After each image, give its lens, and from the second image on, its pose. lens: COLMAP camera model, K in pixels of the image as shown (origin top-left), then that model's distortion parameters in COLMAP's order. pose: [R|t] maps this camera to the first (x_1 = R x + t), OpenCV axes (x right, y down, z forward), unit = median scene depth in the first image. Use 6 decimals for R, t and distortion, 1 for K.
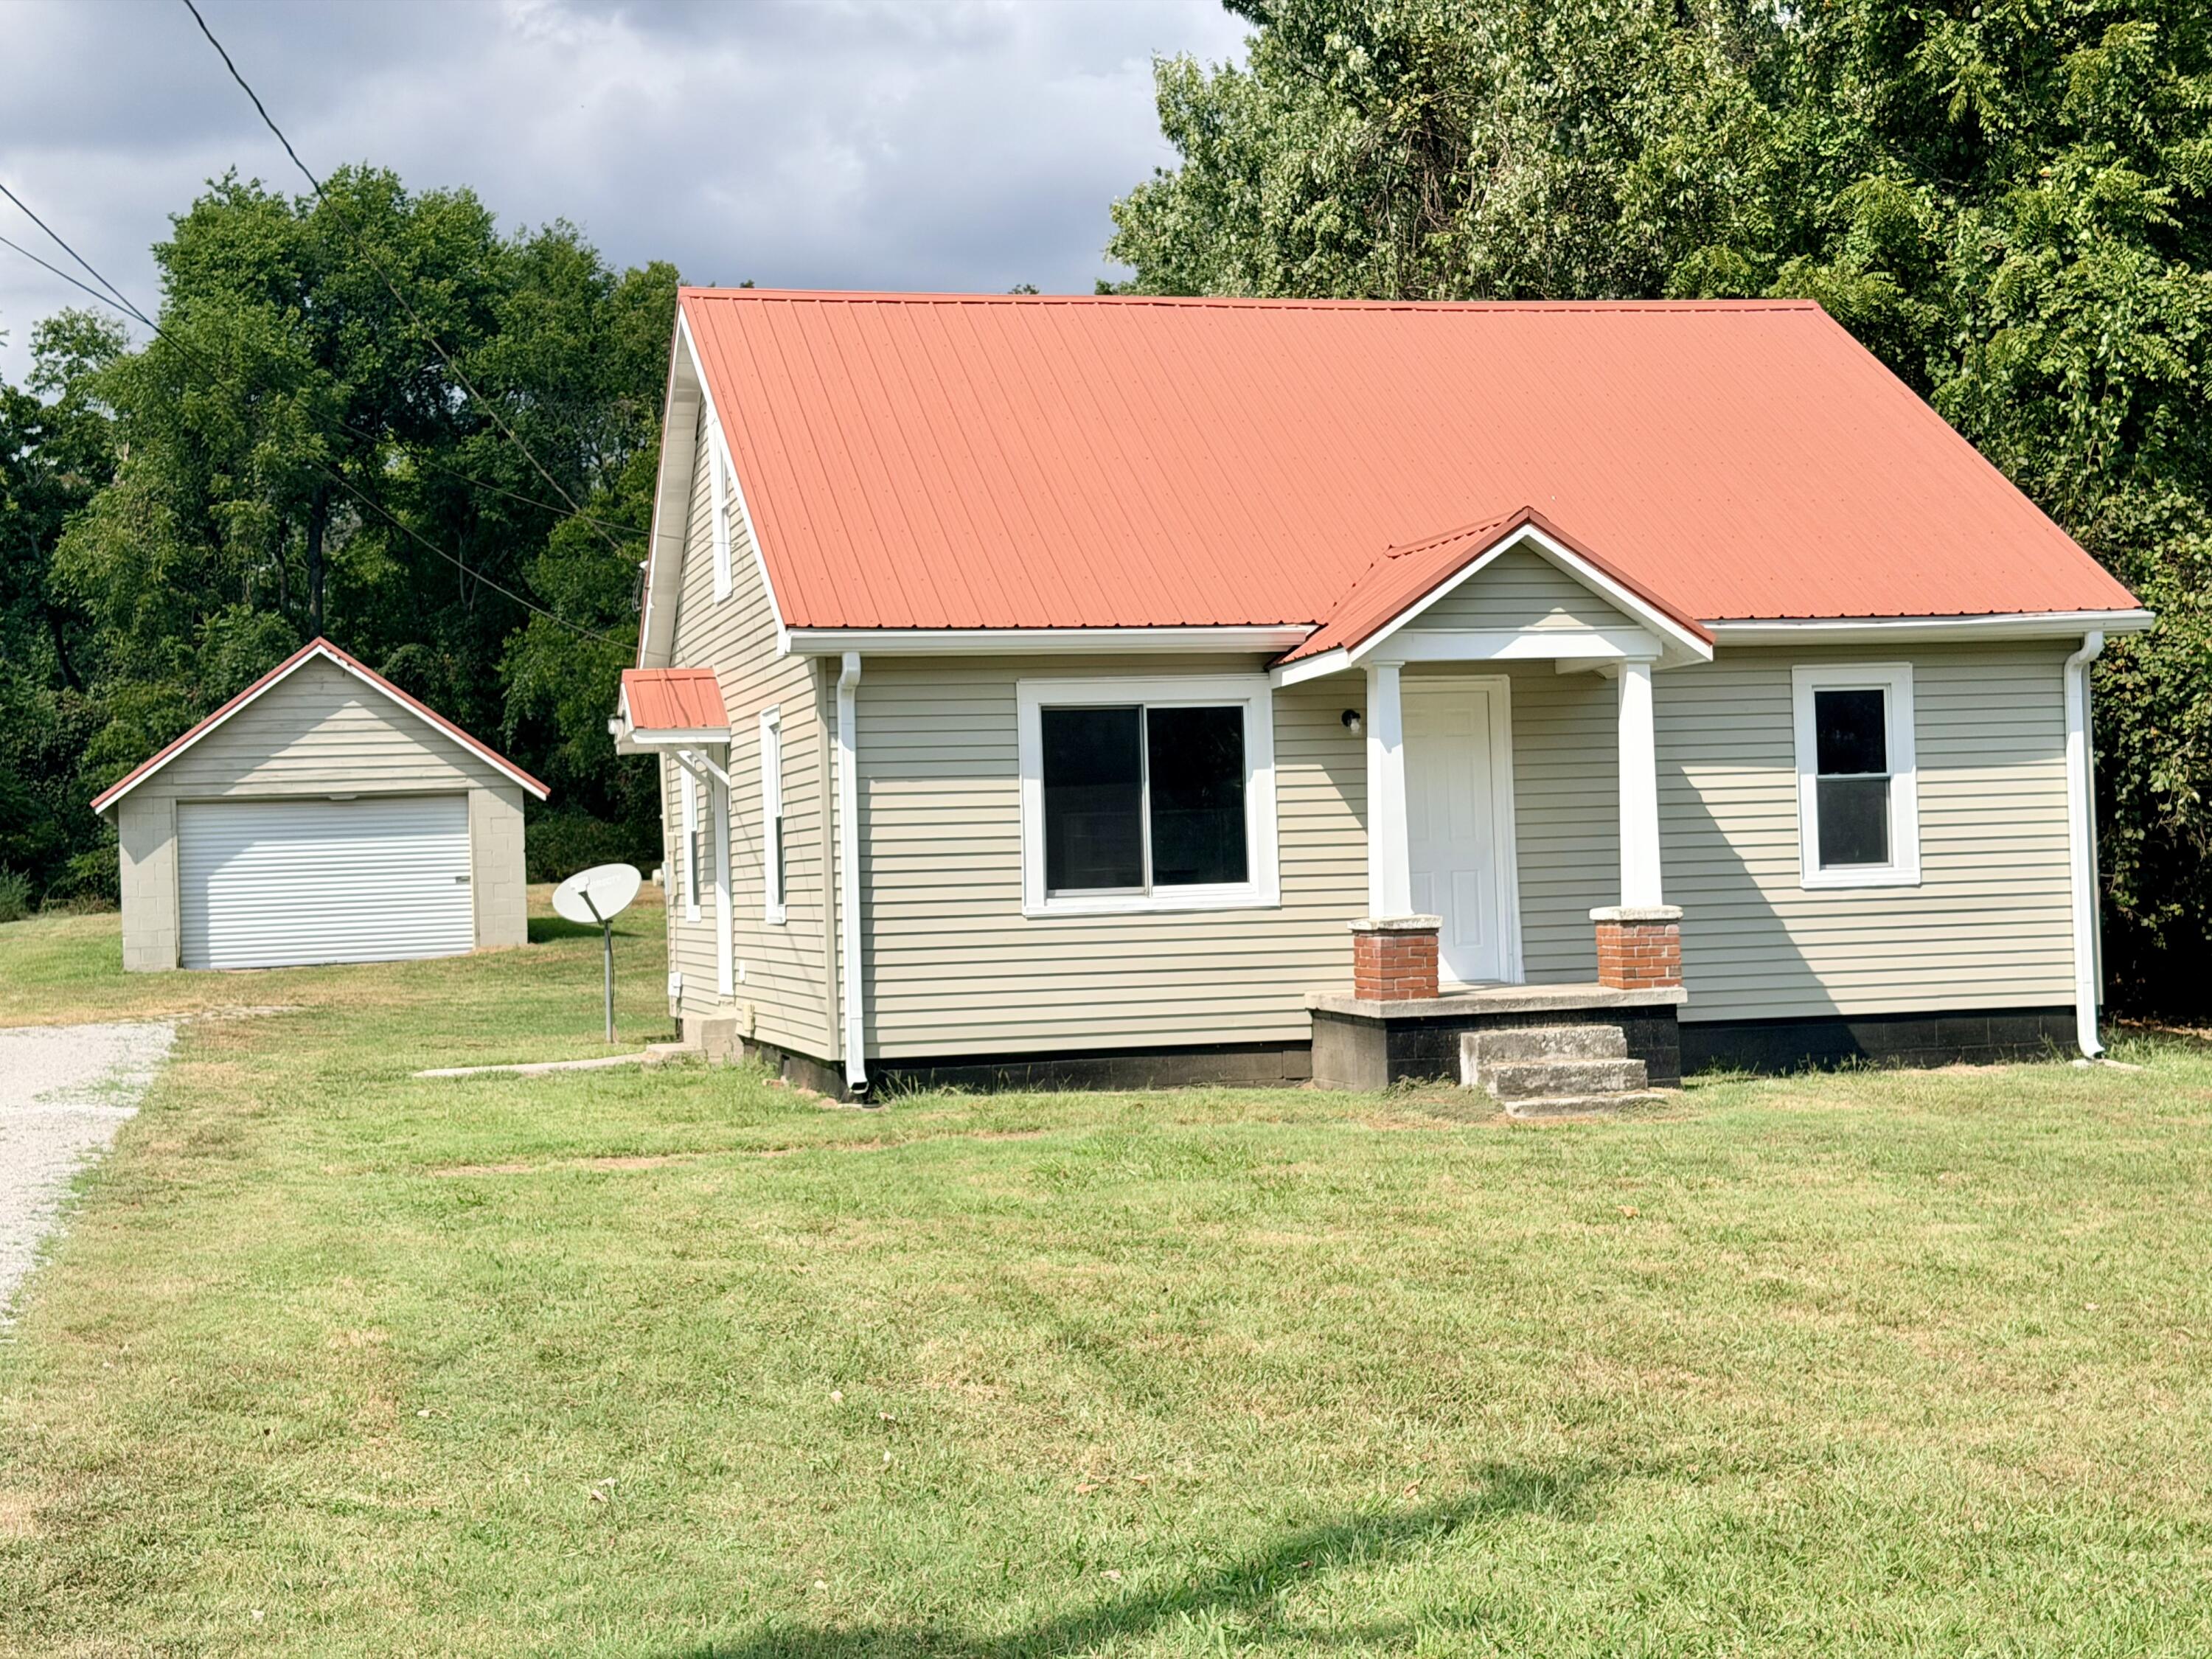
lens RADIAL K [[3102.4, 0, 1102.9], [0, 3102.4, 841.4], [0, 0, 1]] dist [0.165681, 0.000000]
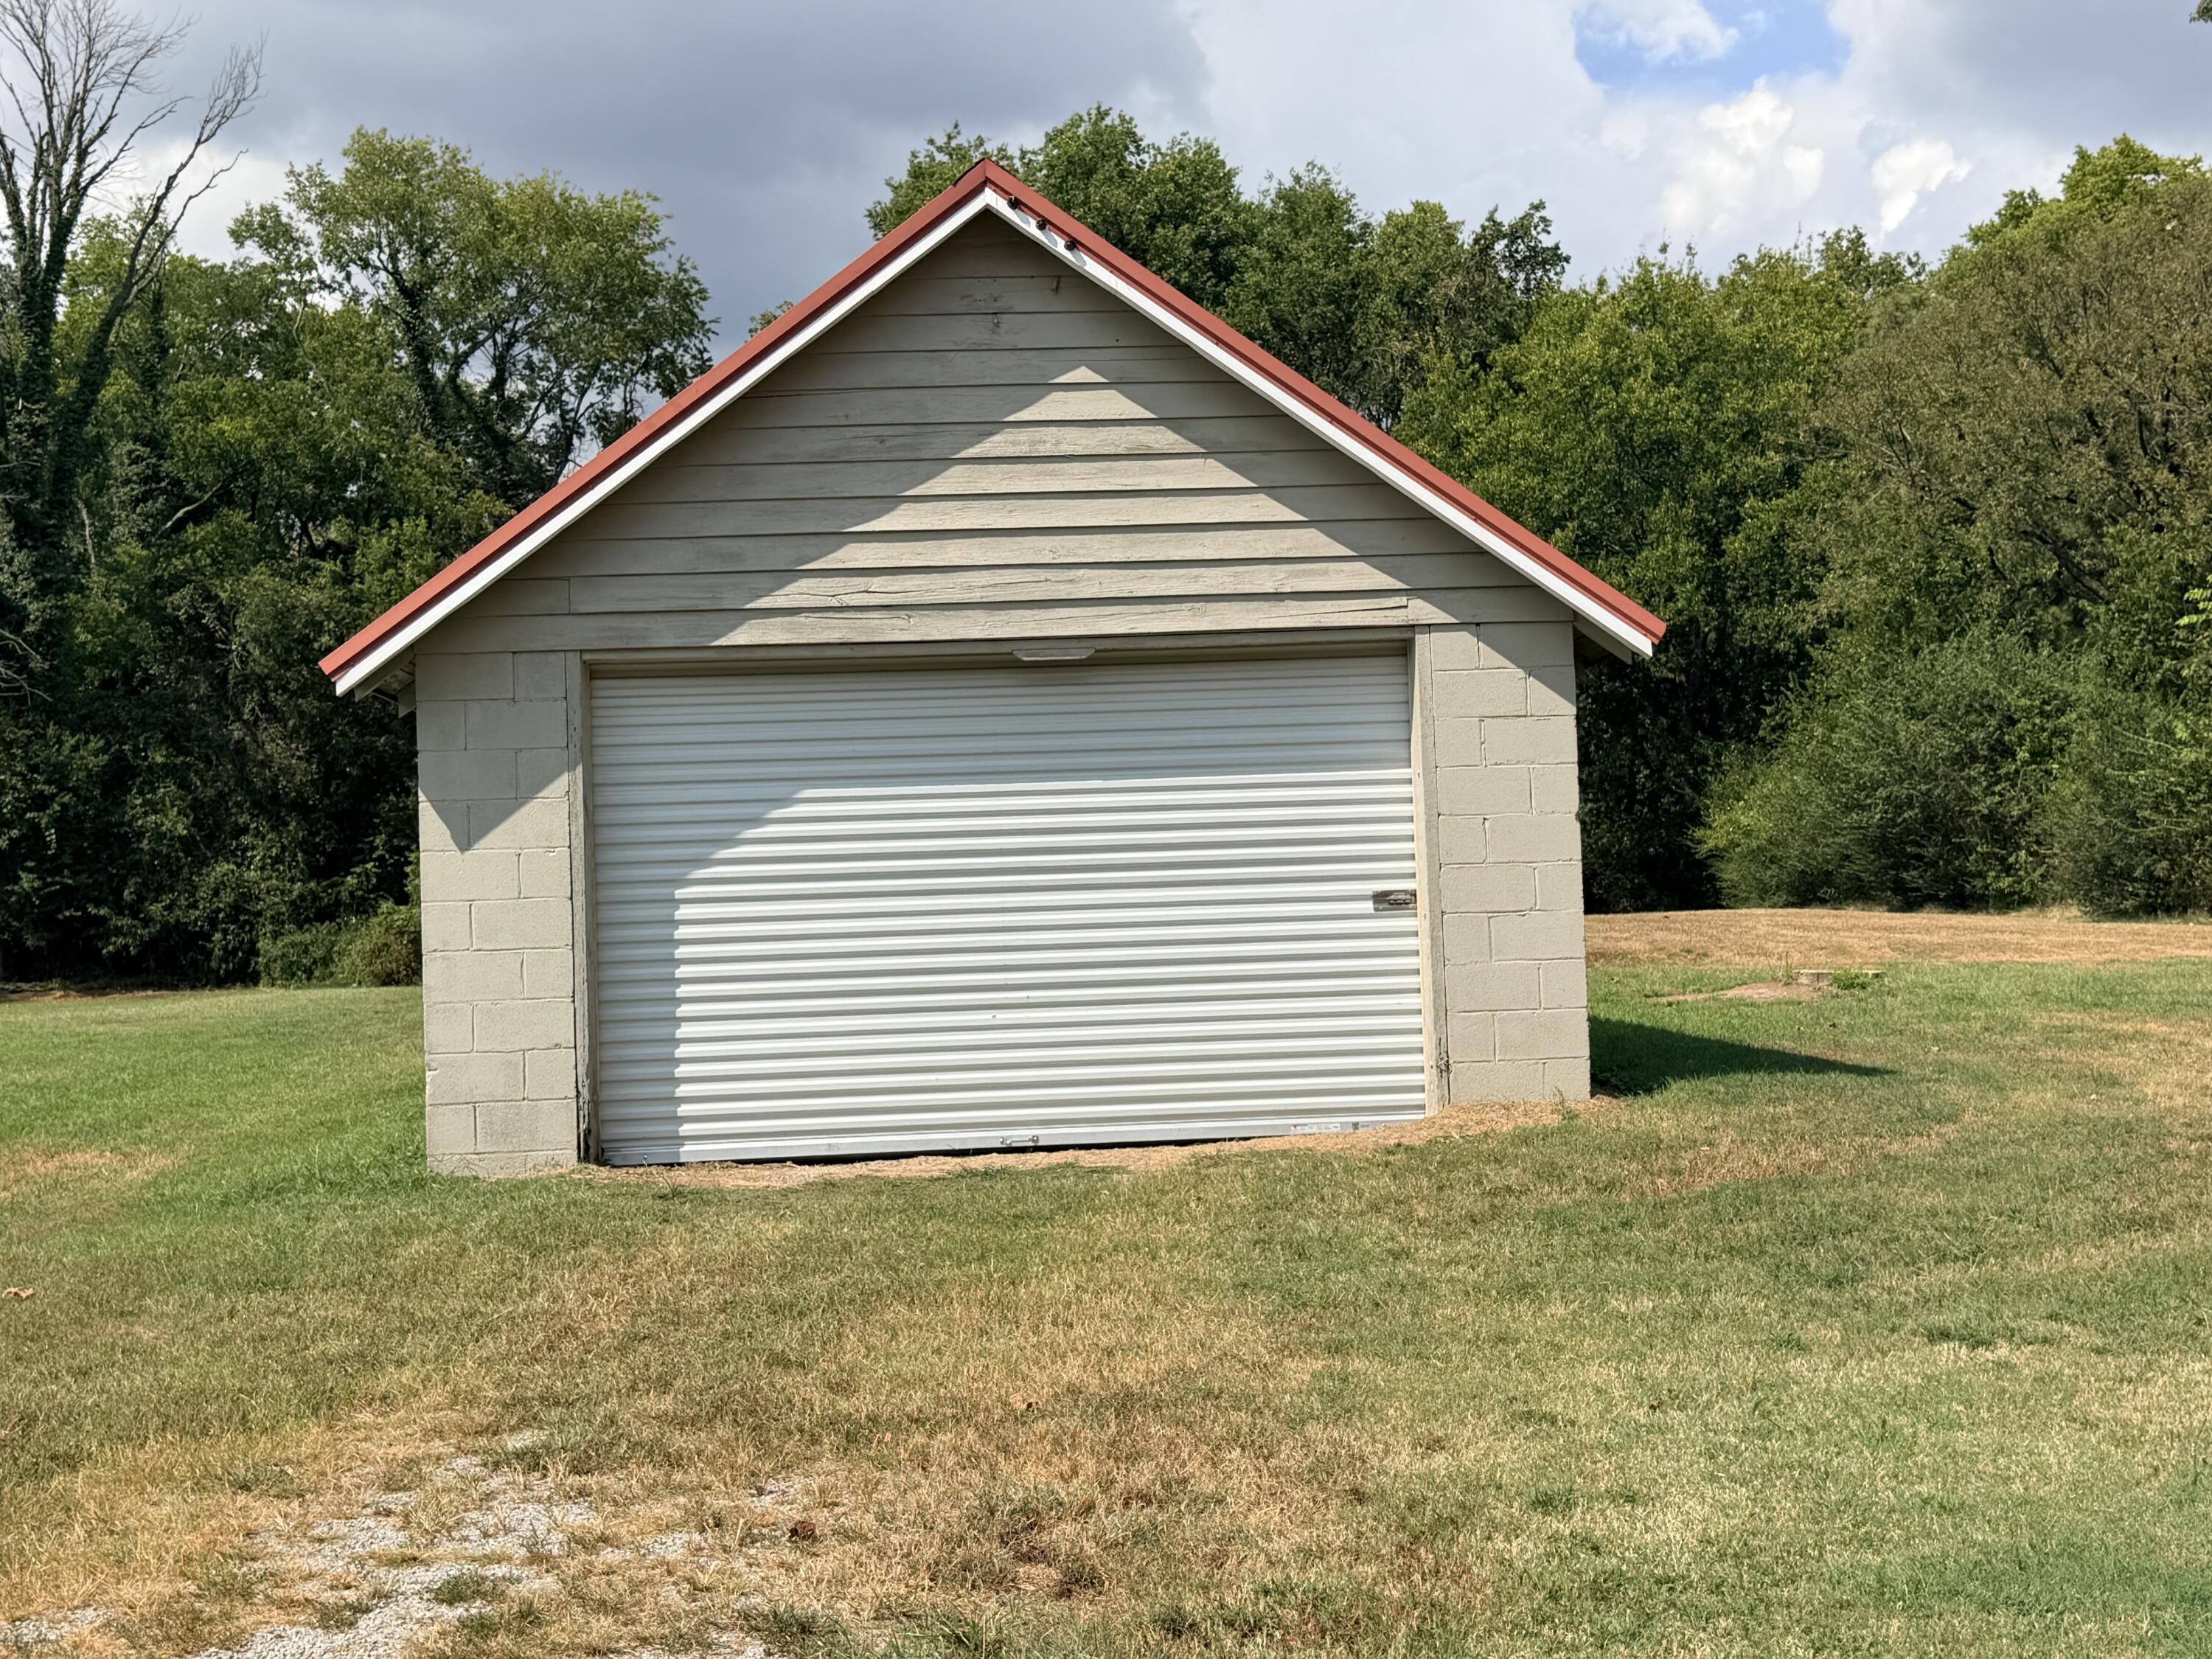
lens RADIAL K [[2682.4, 0, 1103.6], [0, 2682.4, 838.8], [0, 0, 1]] dist [0.091452, 0.000000]
pose [[0.974779, -0.004110, -0.223136, -0.073036], [-0.000504, 0.999787, -0.020614, 0.004889], [0.223173, 0.020207, 0.974569, 0.303956]]
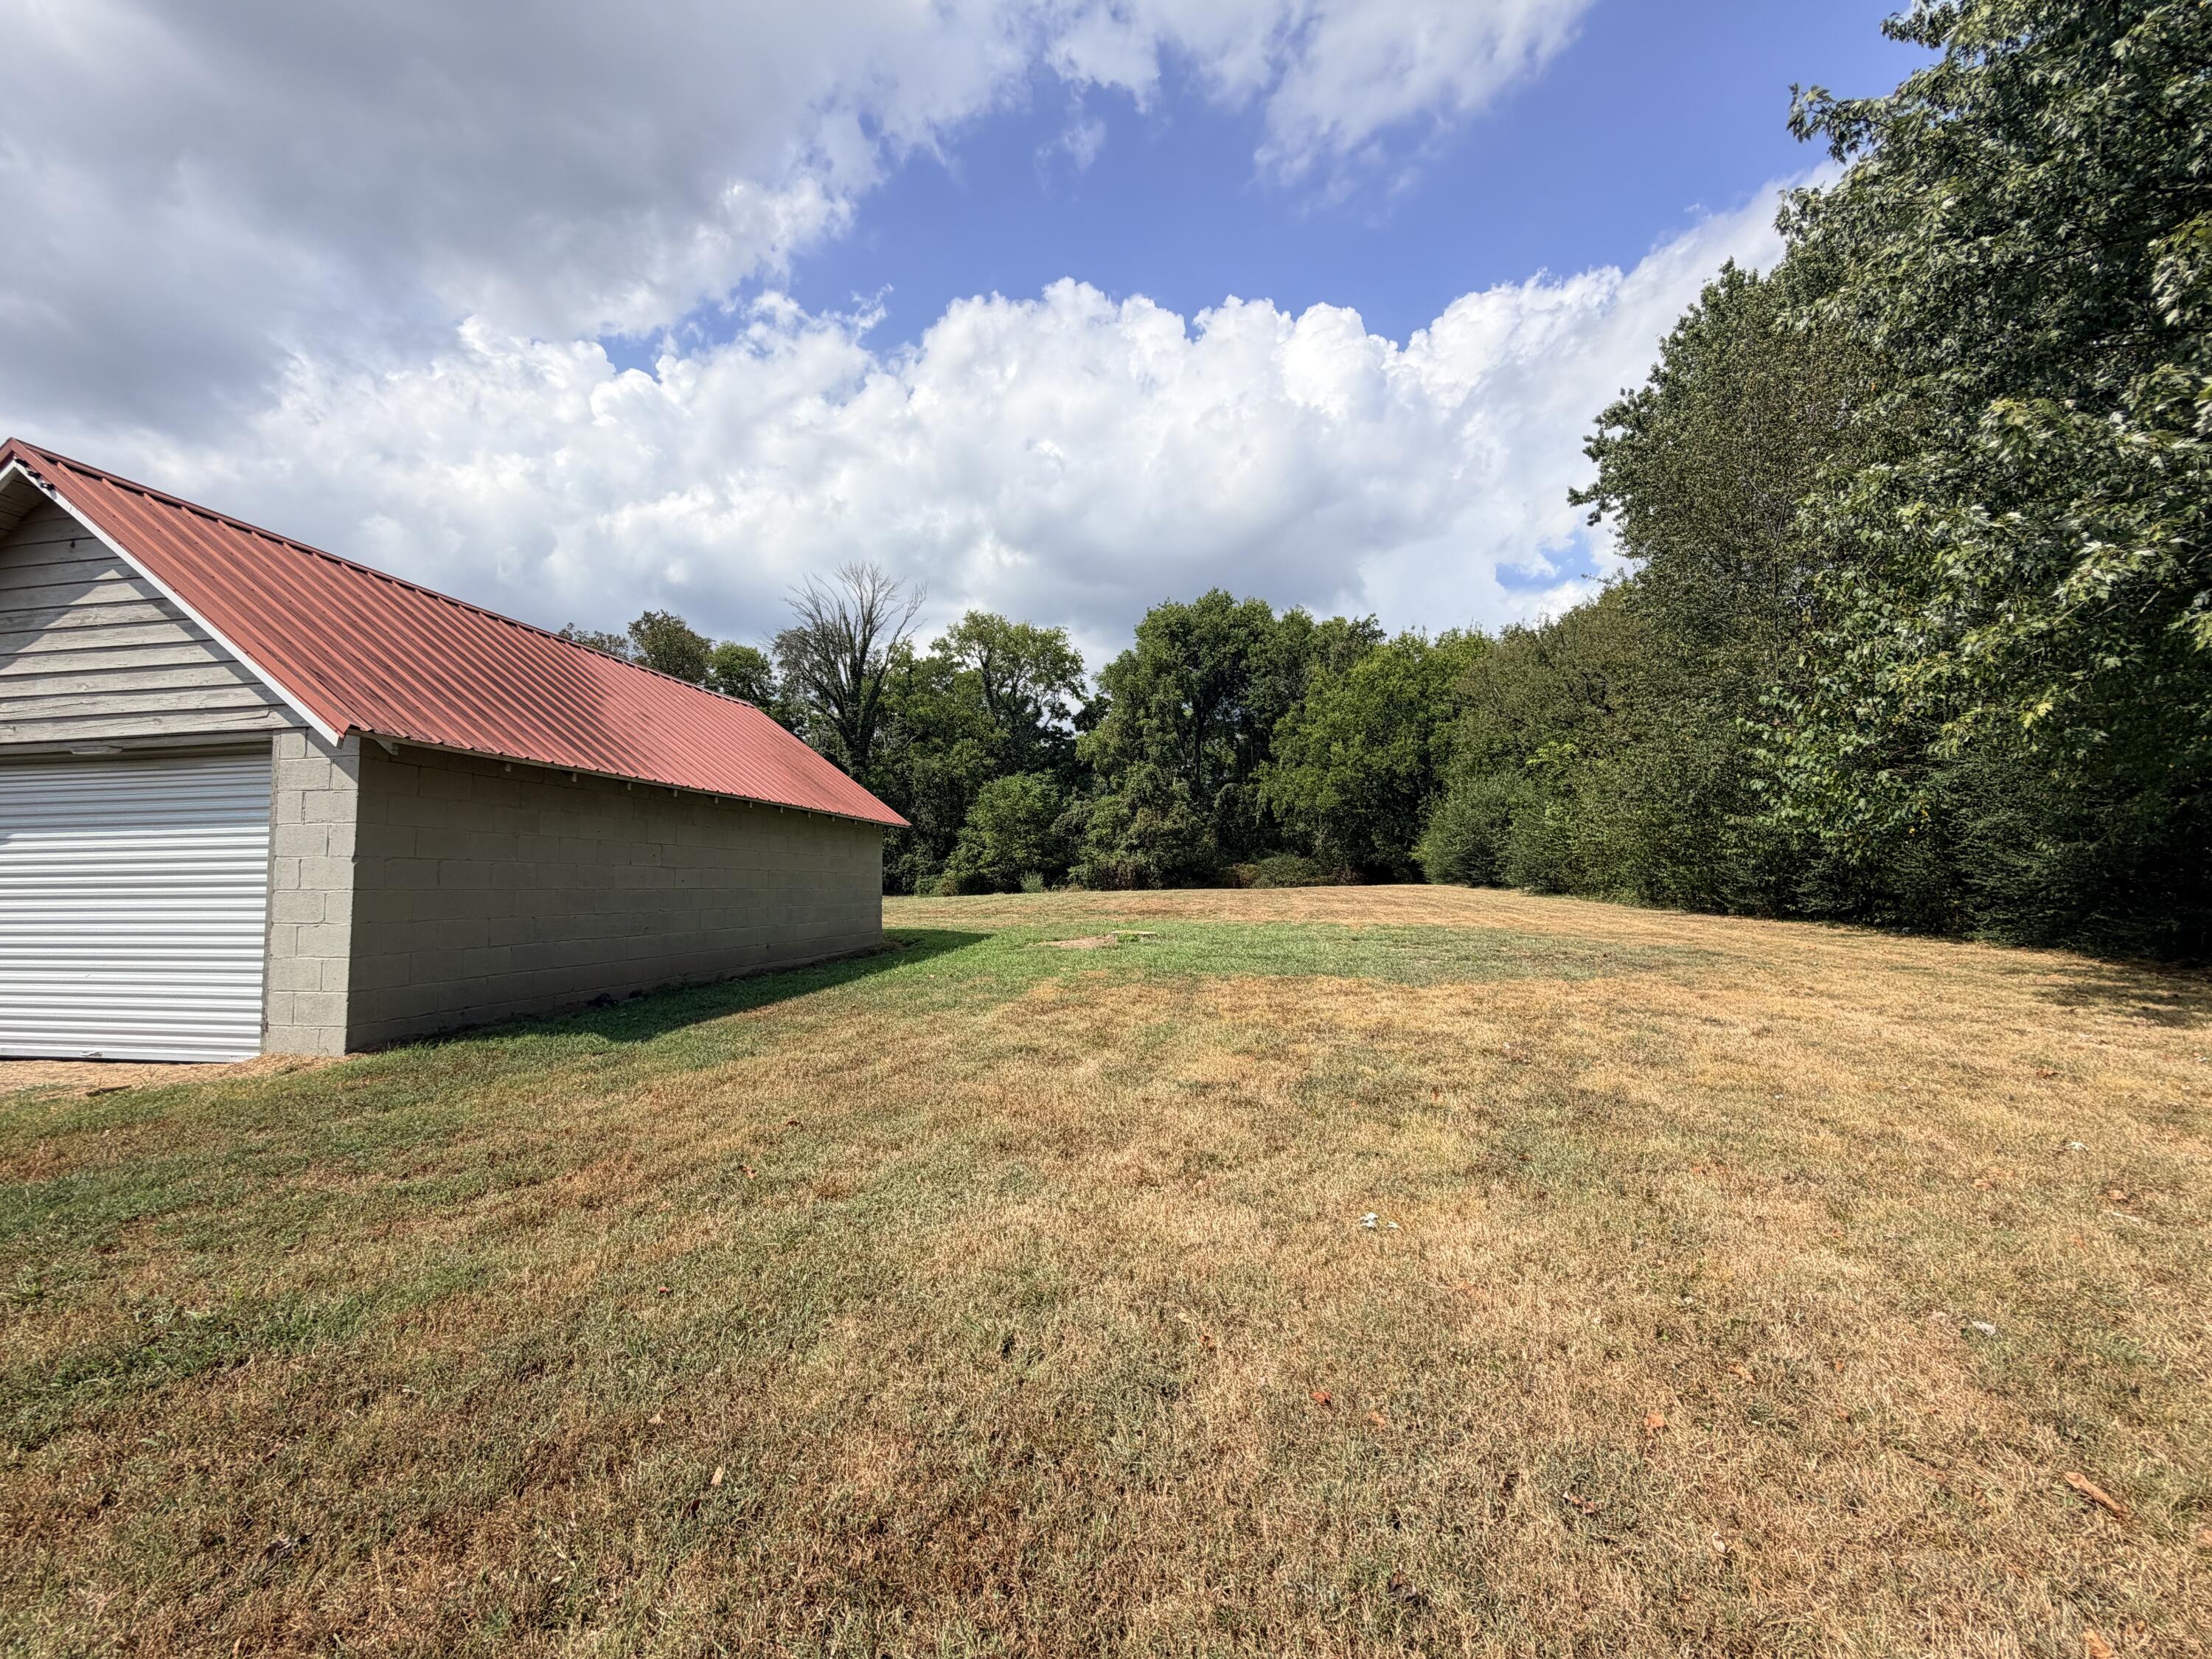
lens RADIAL K [[881.3, 0, 1097.0], [0, 881.3, 833.4], [0, 0, 1]] dist [0.001143, -0.000534]
pose [[0.892642, 0.004937, -0.450739, -0.009278], [-0.022756, 0.999159, -0.034122, 0.000562], [0.450191, 0.040716, 0.892003, 0.397667]]
